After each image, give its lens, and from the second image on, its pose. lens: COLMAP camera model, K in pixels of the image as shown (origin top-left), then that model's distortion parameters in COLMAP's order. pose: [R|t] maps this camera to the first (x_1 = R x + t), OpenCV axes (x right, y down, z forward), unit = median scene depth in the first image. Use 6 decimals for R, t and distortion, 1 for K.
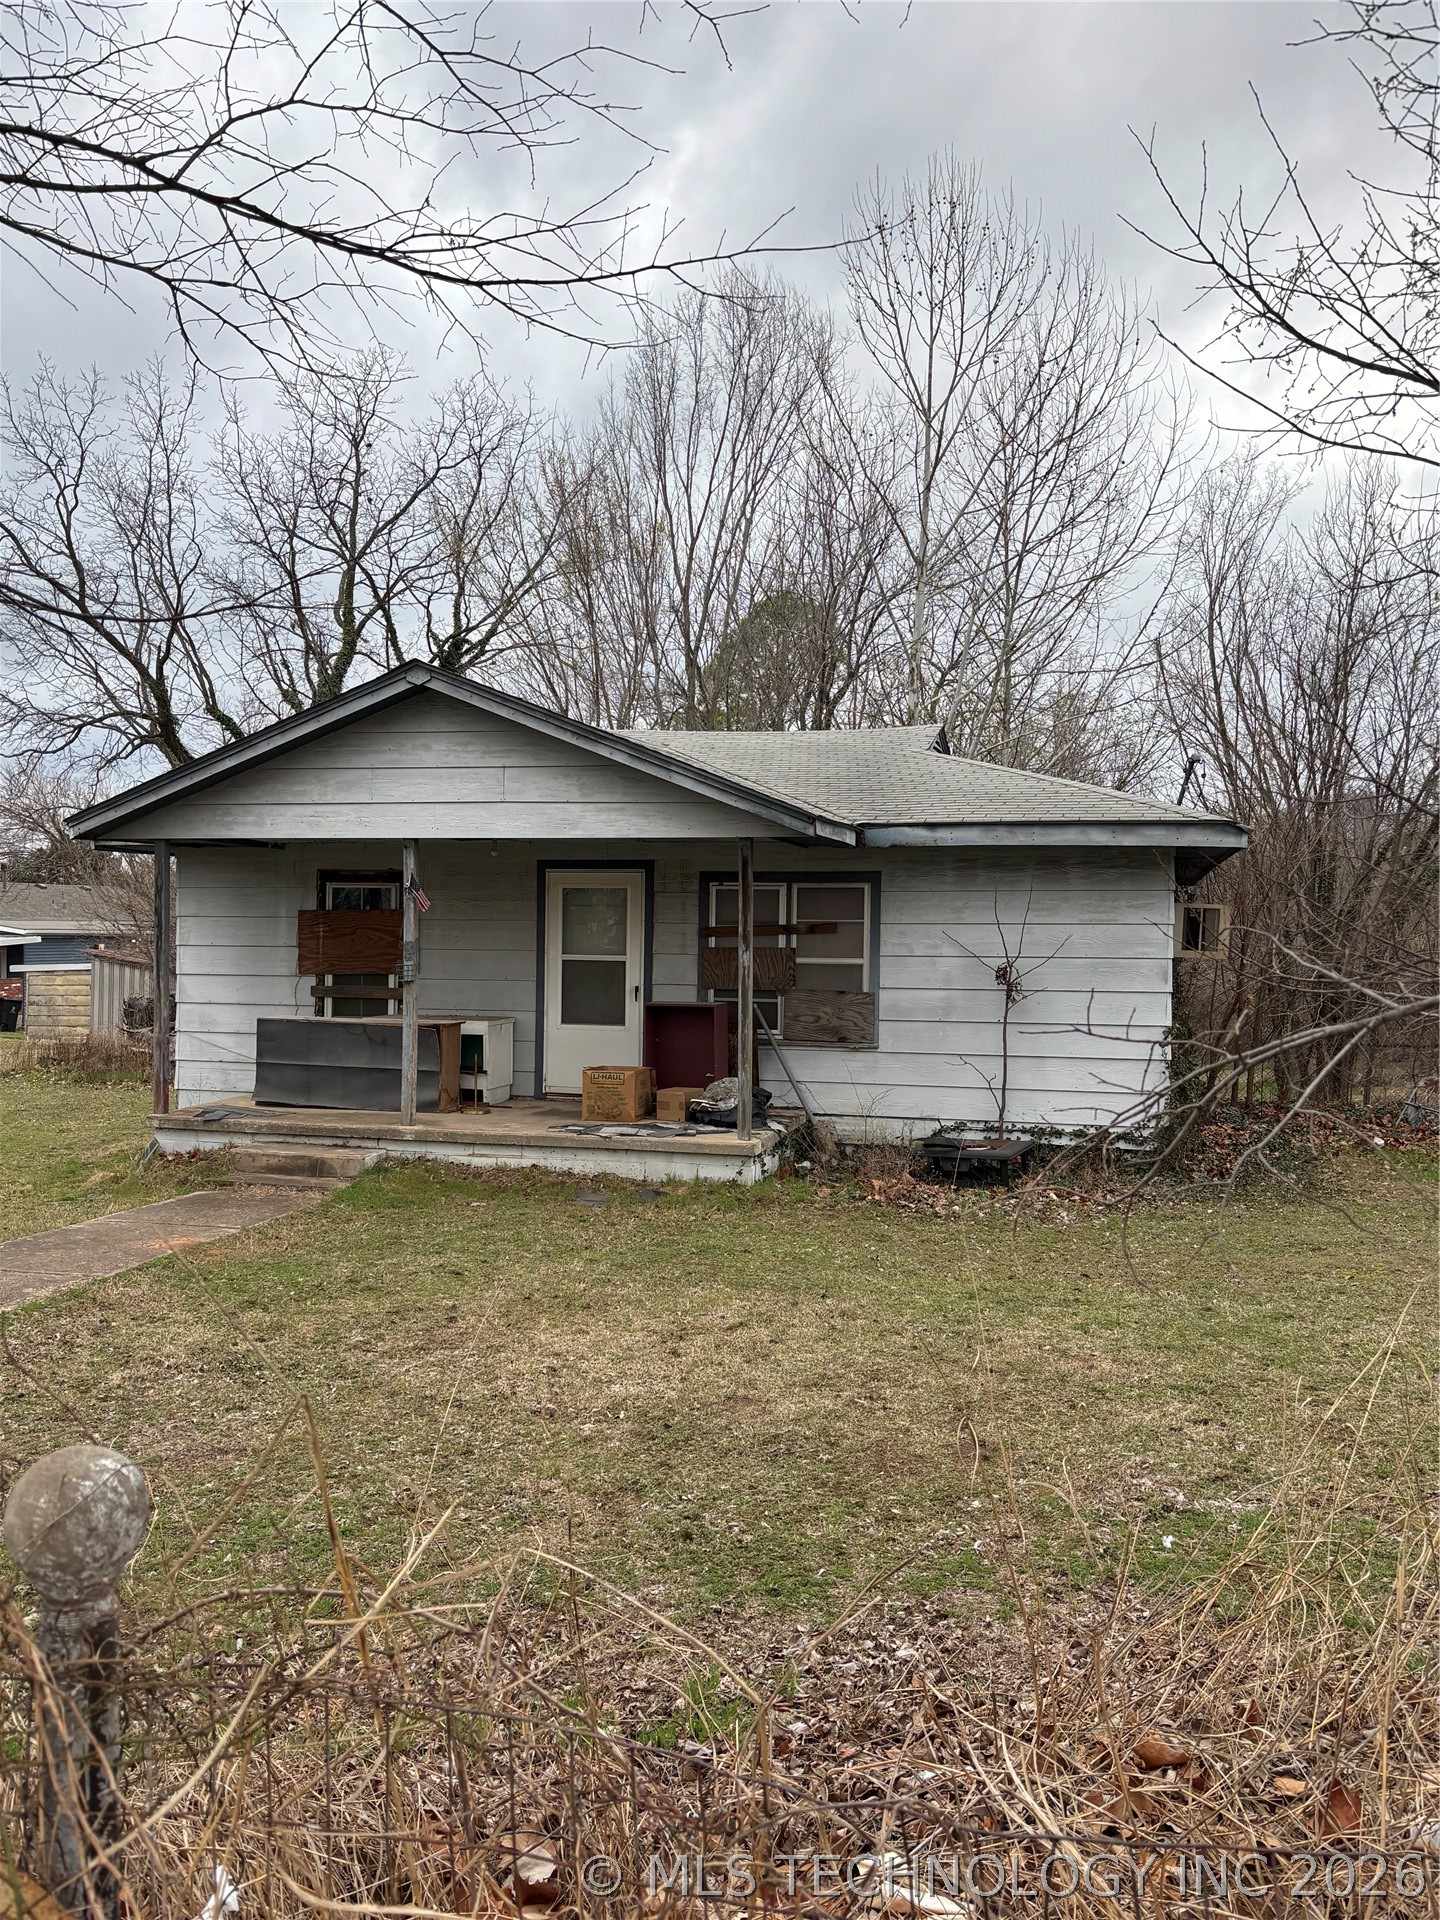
lens RADIAL K [[1526.9, 0, 718.0], [0, 1526.9, 945.8], [0, 0, 1]] dist [0.072672, -0.000353]
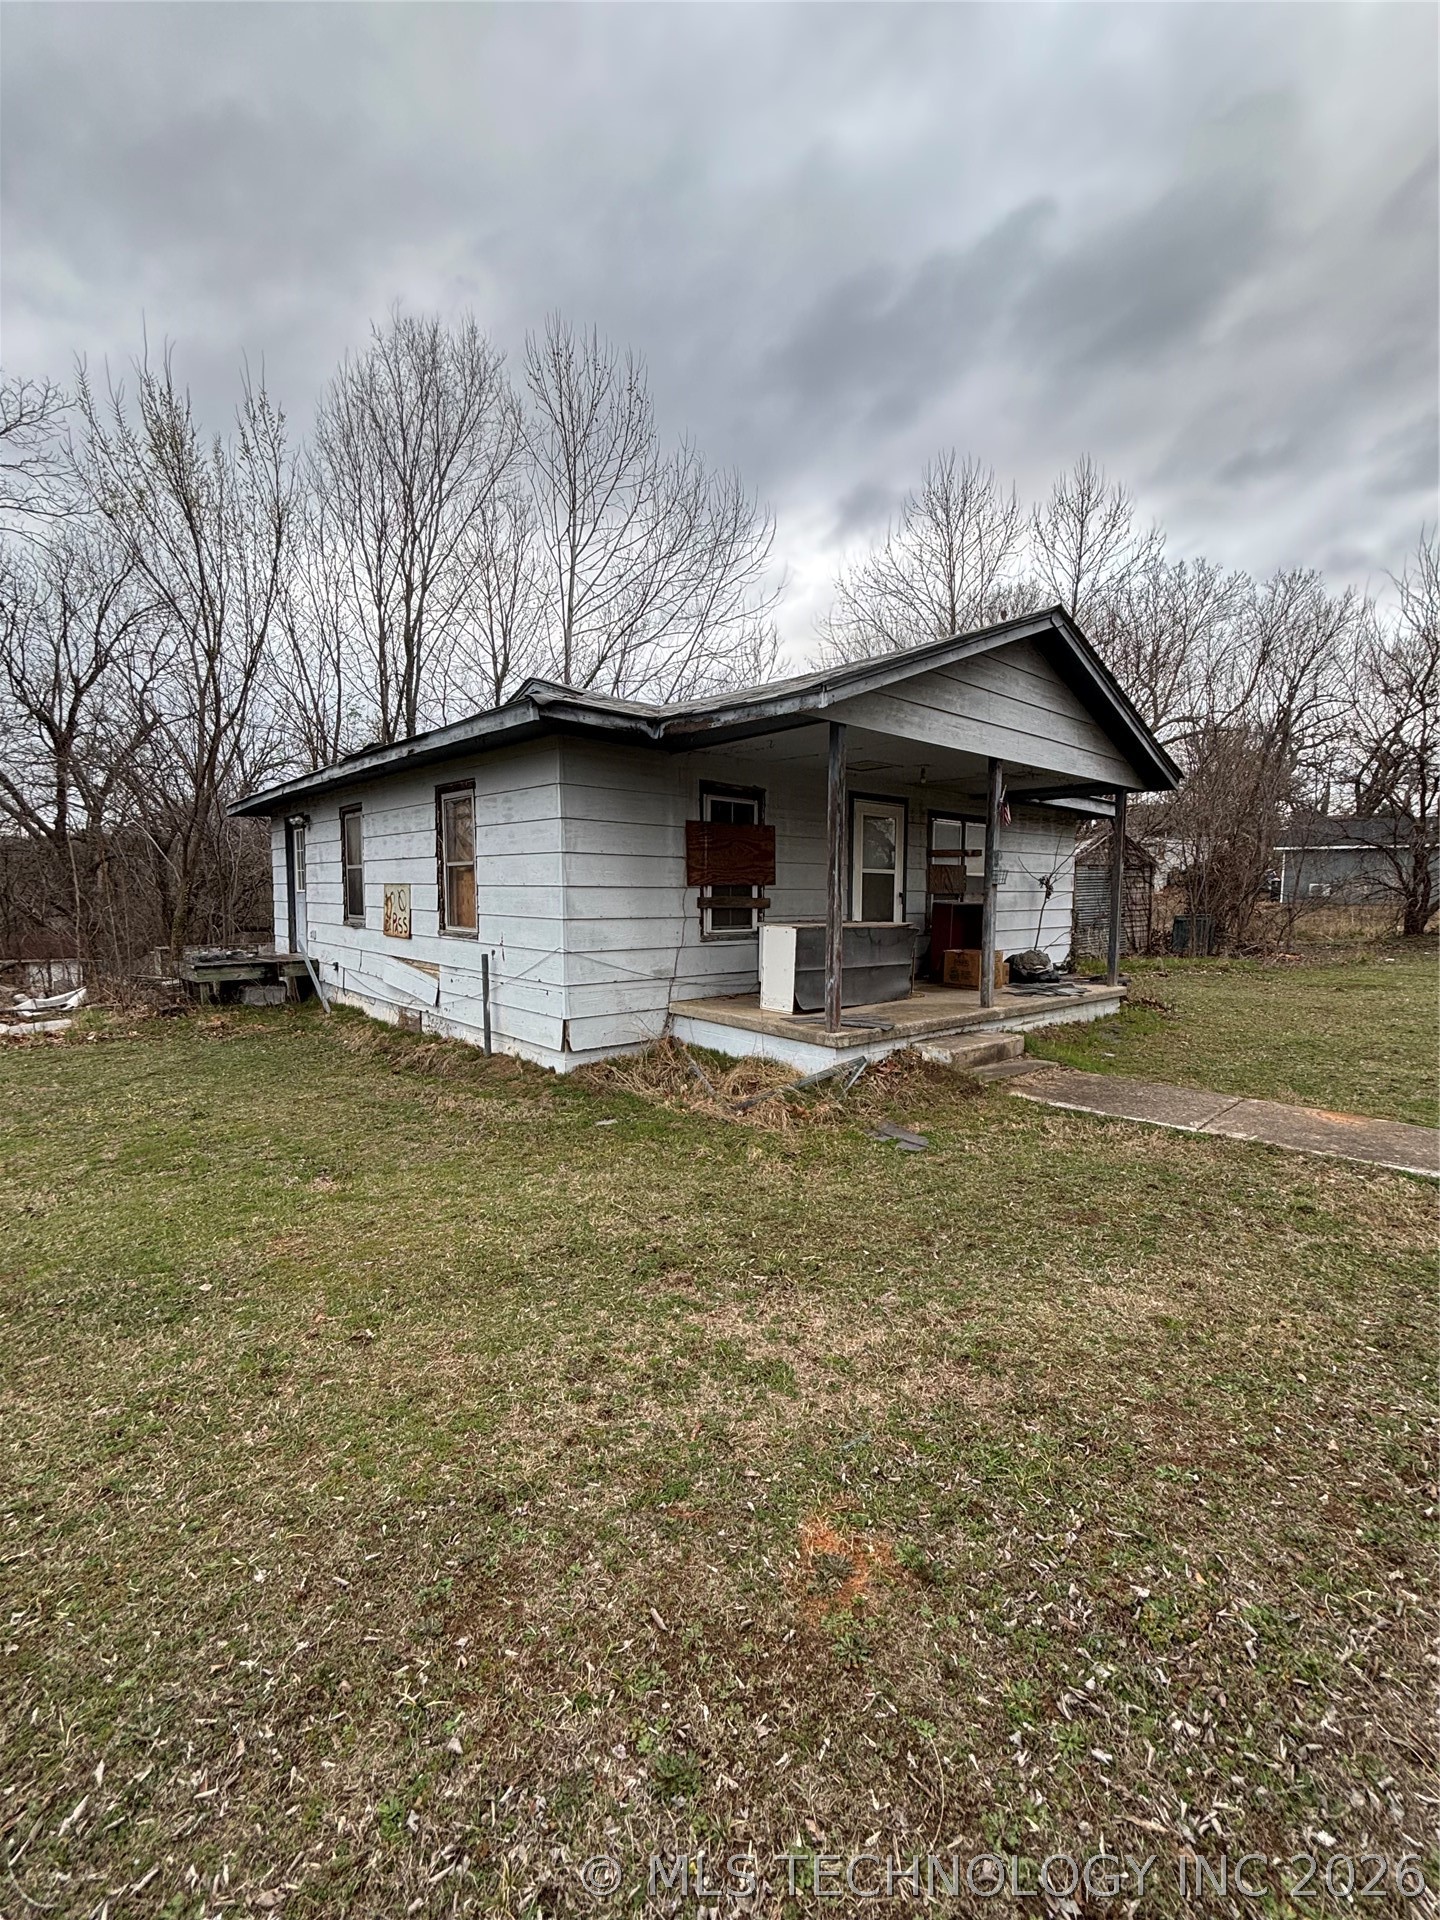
lens RADIAL K [[818.1, 0, 716.0], [0, 818.1, 957.9], [0, 0, 1]] dist [-0.000080, 0.000003]
pose [[0.562527, -0.072871, 0.823561, -0.774760], [0.007762, 0.996530, 0.082874, 0.023660], [-0.826743, -0.040226, 0.561140, 0.763650]]
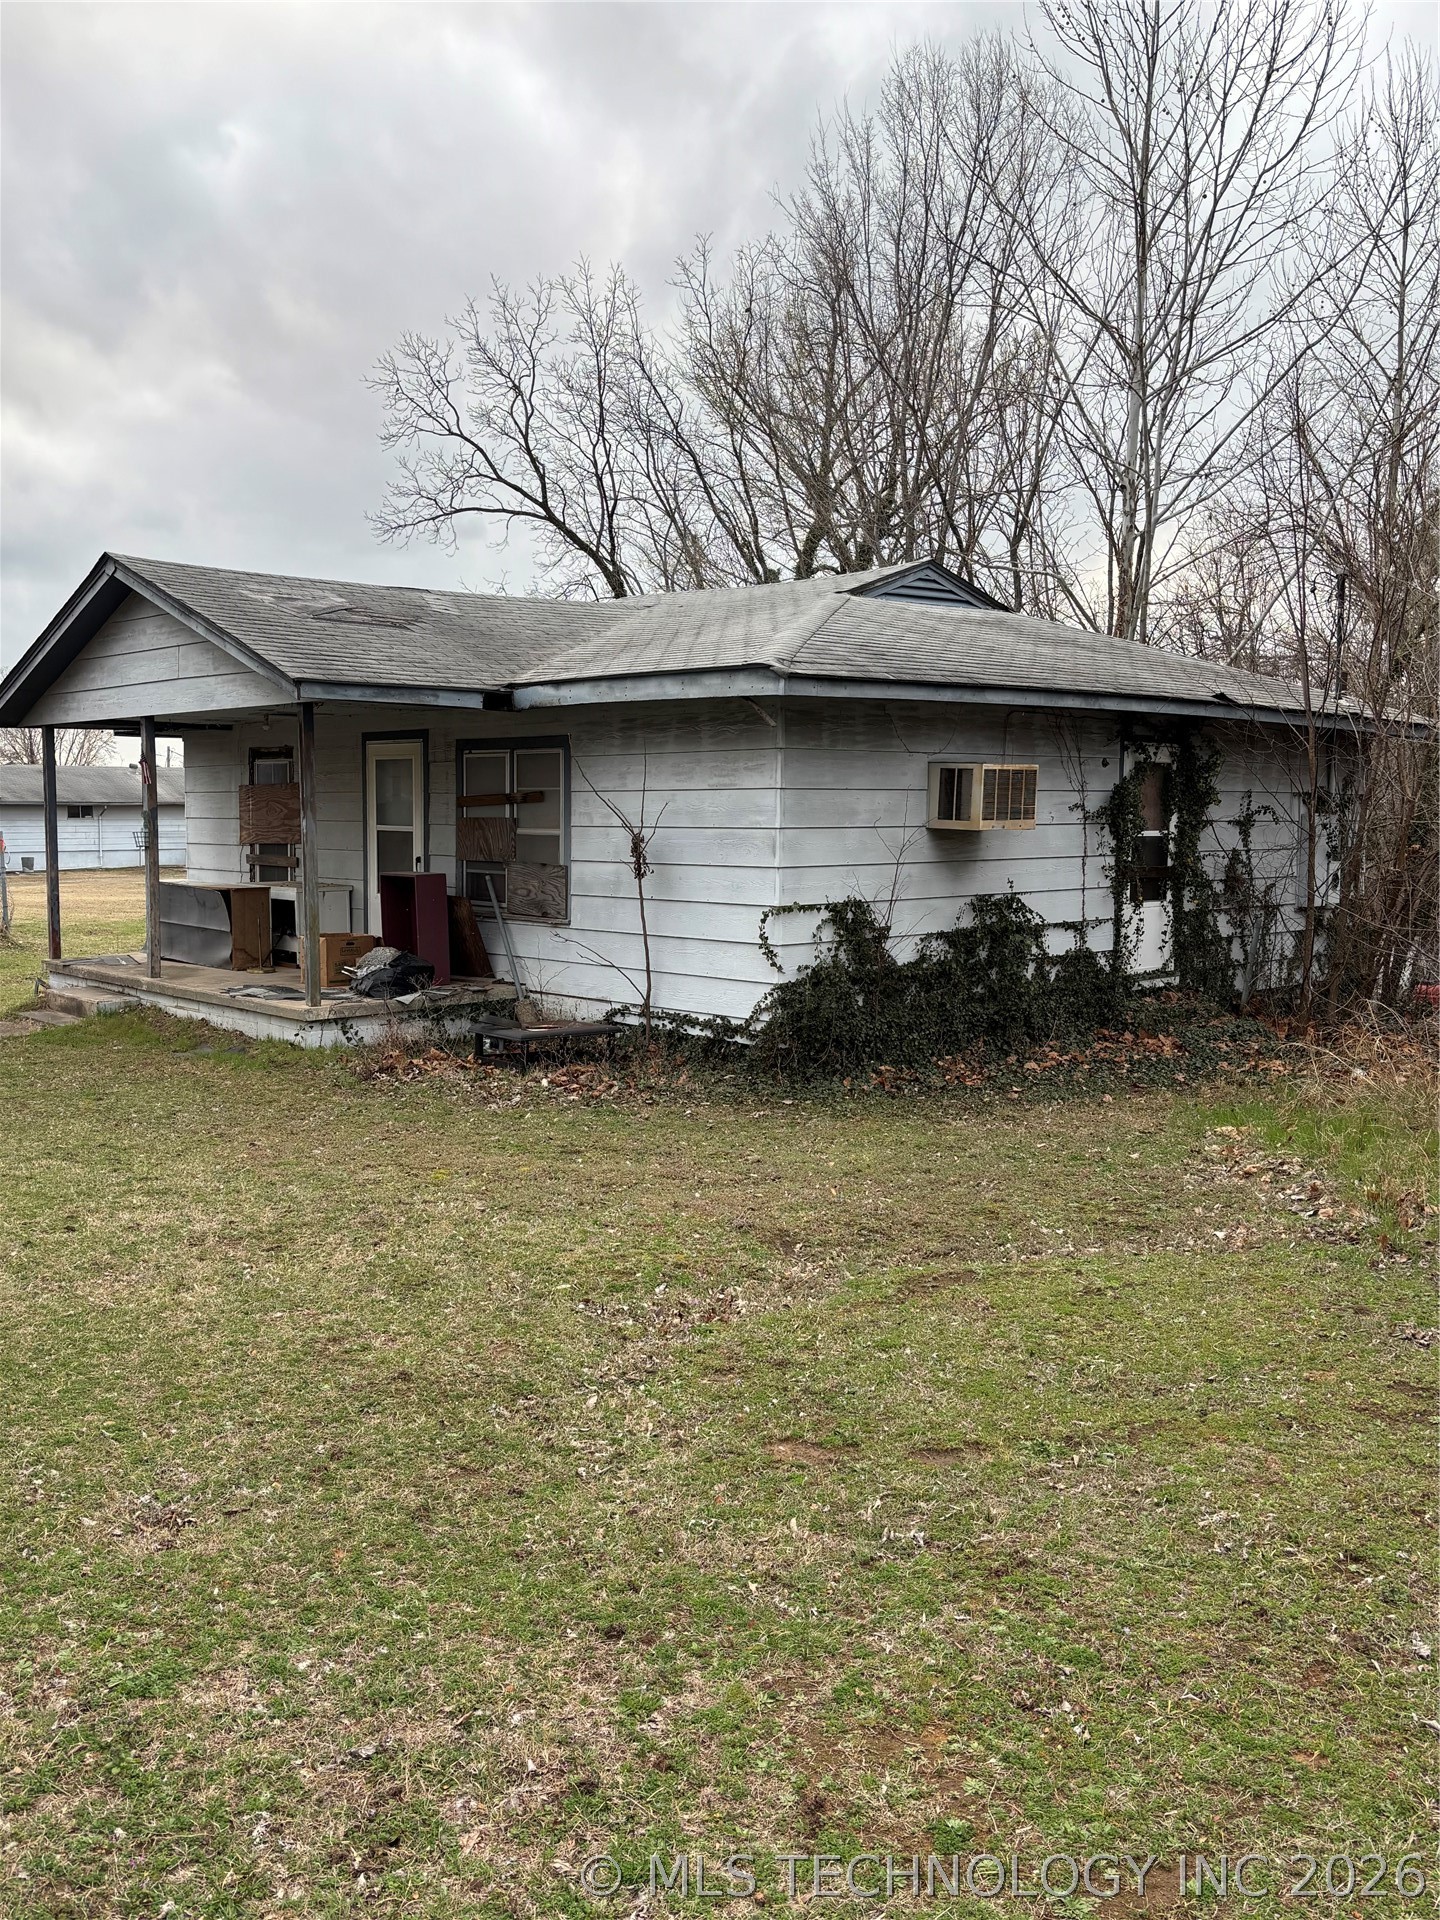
lens RADIAL K [[1625.3, 0, 722.2], [0, 1625.3, 967.8], [0, 0, 1]] dist [0.012080, -0.002592]
pose [[0.867092, 0.044266, -0.496178, 0.686809], [-0.003408, 0.996548, 0.082951, 0.010238], [0.498137, -0.070235, 0.864249, 0.176424]]
